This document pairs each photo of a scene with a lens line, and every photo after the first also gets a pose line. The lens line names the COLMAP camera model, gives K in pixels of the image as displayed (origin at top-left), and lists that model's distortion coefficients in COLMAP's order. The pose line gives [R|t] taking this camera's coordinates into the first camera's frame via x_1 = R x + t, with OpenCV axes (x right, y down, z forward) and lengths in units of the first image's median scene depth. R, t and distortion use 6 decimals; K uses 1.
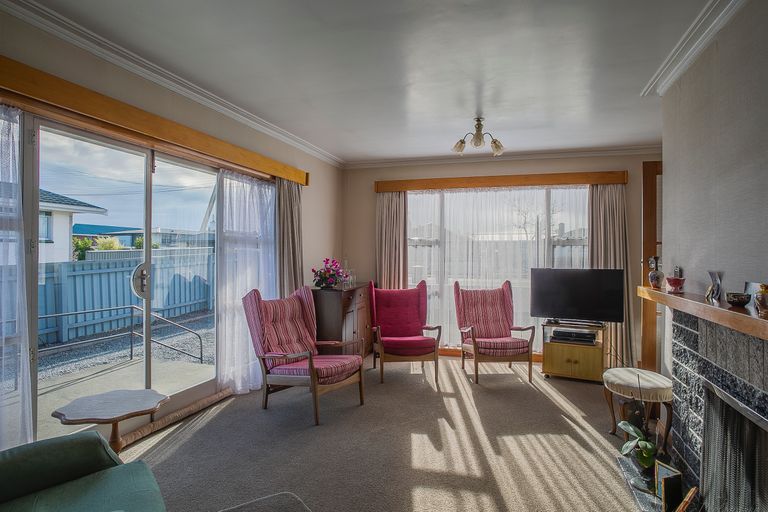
lens RADIAL K [[442.8, 0, 384.9], [0, 442.8, 253.2], [0, 0, 1]] dist [-0.080299, 0.048170]
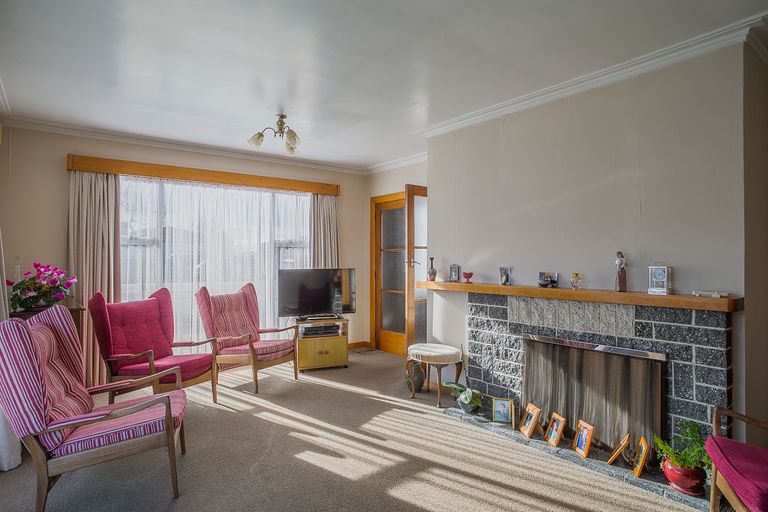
lens RADIAL K [[442.8, 0, 384.9], [0, 442.8, 253.2], [0, 0, 1]] dist [-0.080299, 0.048170]
pose [[0.554957, 0.001874, 0.831877, -0.374597], [-0.000556, 0.999998, -0.001881, -0.002076], [-0.831879, 0.000581, 0.554957, 0.223451]]
